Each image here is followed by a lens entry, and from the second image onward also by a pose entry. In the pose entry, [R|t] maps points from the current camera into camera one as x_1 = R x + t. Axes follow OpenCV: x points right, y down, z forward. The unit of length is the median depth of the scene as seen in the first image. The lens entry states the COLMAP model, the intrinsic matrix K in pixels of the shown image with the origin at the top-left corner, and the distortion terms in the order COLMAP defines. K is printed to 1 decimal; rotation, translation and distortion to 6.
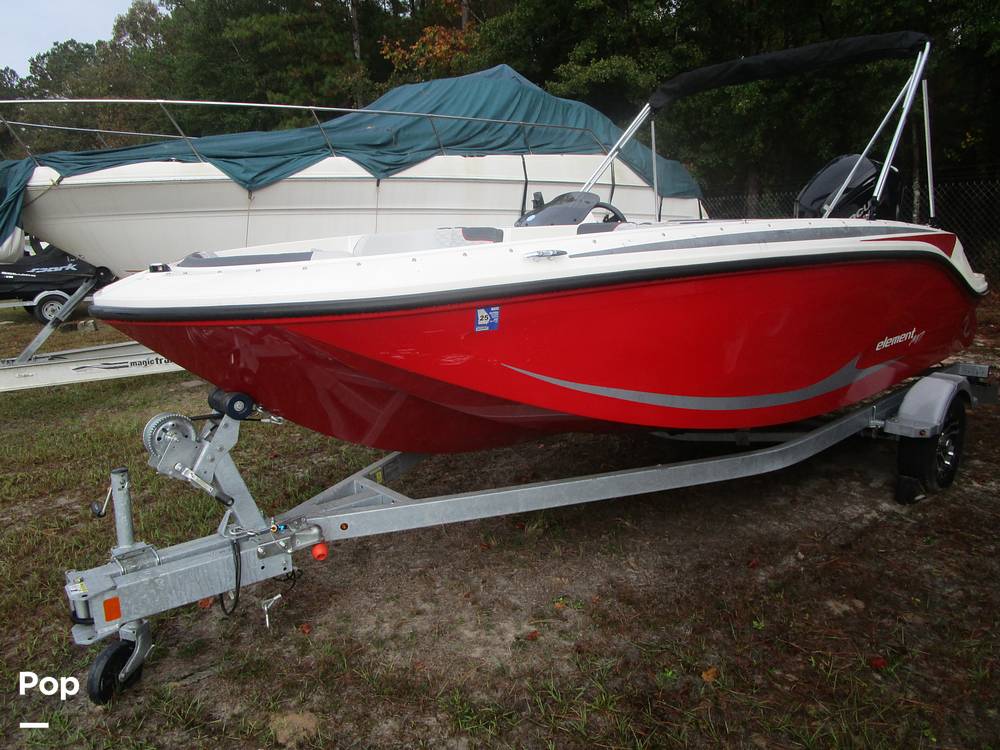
lens RADIAL K [[707.0, 0, 500.0], [0, 707.0, 375.0], [0, 0, 1]] dist [-0.038840, 0.013049]
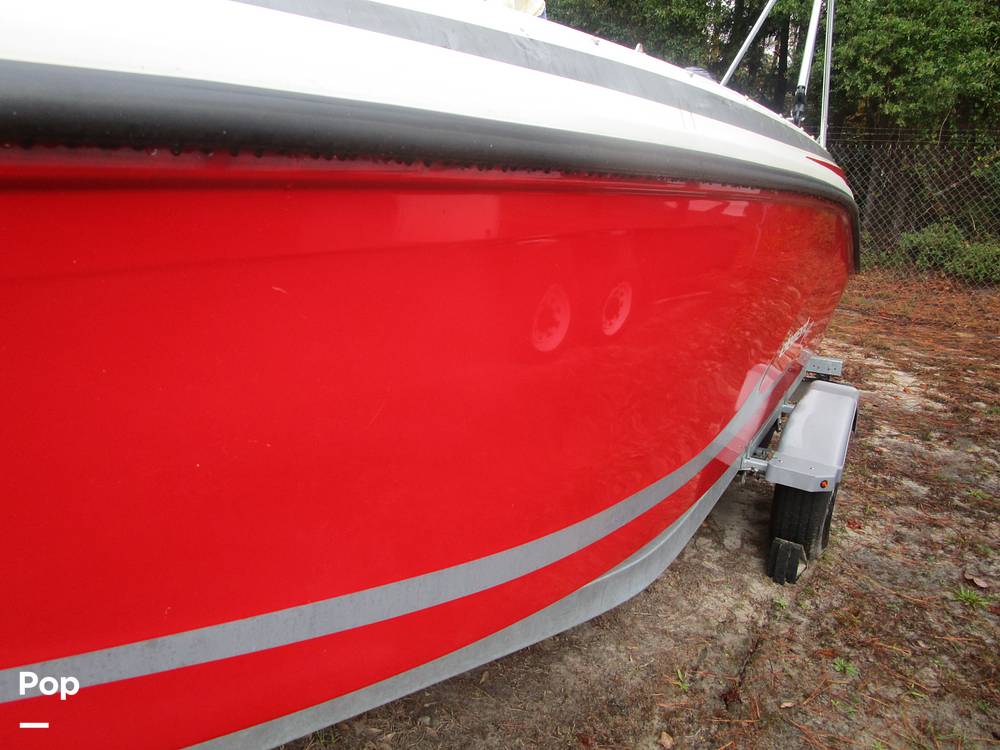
lens RADIAL K [[707.0, 0, 500.0], [0, 707.0, 375.0], [0, 0, 1]] dist [-0.038840, 0.013049]
pose [[0.951952, 0.000554, 0.306246, 0.124972], [-0.018611, 0.998255, 0.056046, -0.047735], [-0.305680, -0.059052, 0.950301, 0.485163]]
